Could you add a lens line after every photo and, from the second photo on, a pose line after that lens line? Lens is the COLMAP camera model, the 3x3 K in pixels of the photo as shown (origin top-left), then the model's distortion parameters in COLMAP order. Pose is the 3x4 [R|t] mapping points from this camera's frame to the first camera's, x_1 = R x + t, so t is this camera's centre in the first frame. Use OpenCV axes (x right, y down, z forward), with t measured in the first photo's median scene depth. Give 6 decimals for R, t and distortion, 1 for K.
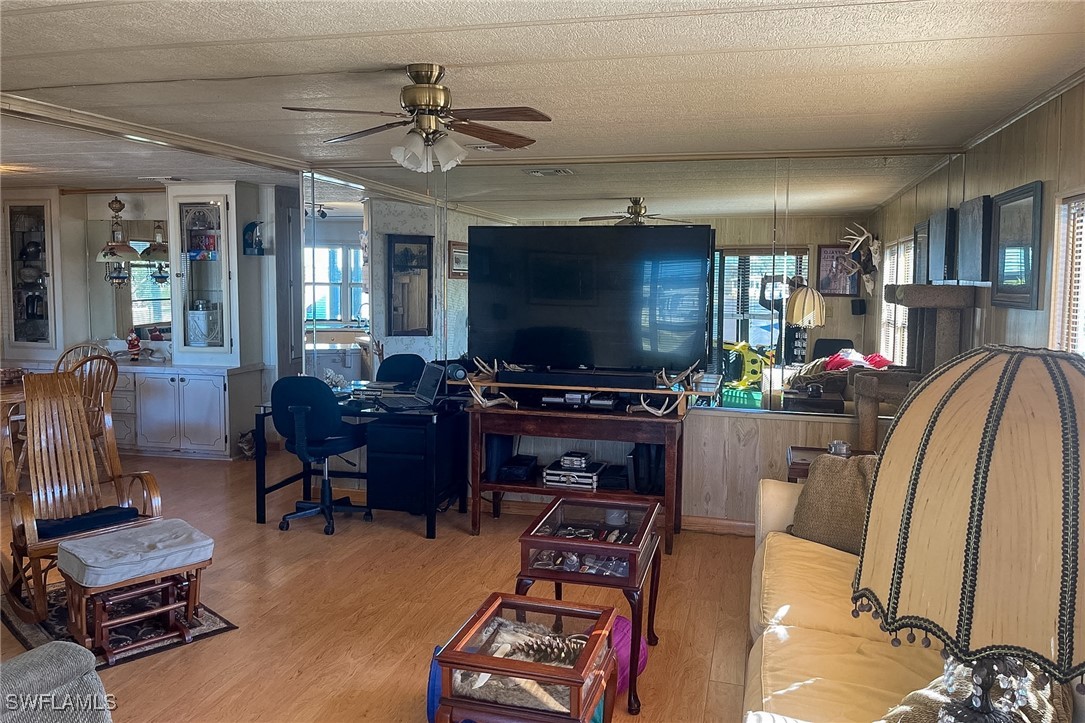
lens RADIAL K [[813.1, 0, 545.6], [0, 813.1, 316.9], [0, 0, 1]] dist [0.077893, -0.108921]
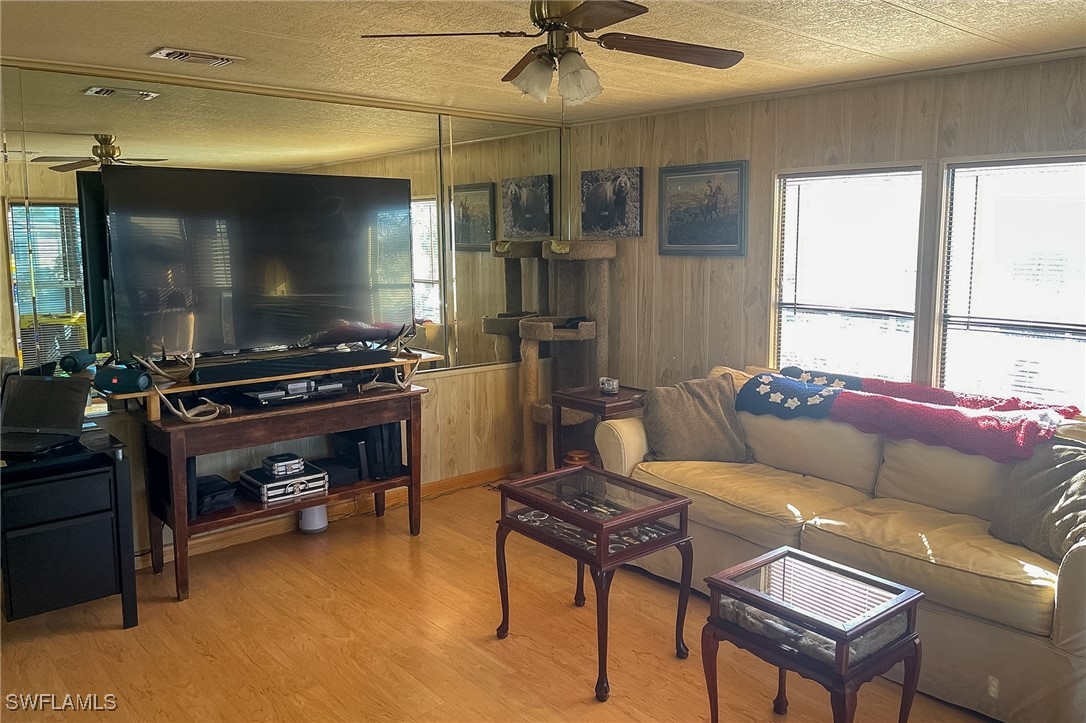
lens RADIAL K [[813.9, 0, 546.1], [0, 813.9, 316.8], [0, 0, 1]] dist [0.077893, -0.108921]
pose [[0.578104, -0.095620, 0.810341, -0.468999], [0.052885, 0.995413, 0.079731, -0.022655], [-0.814247, -0.003238, 0.580509, 0.317436]]
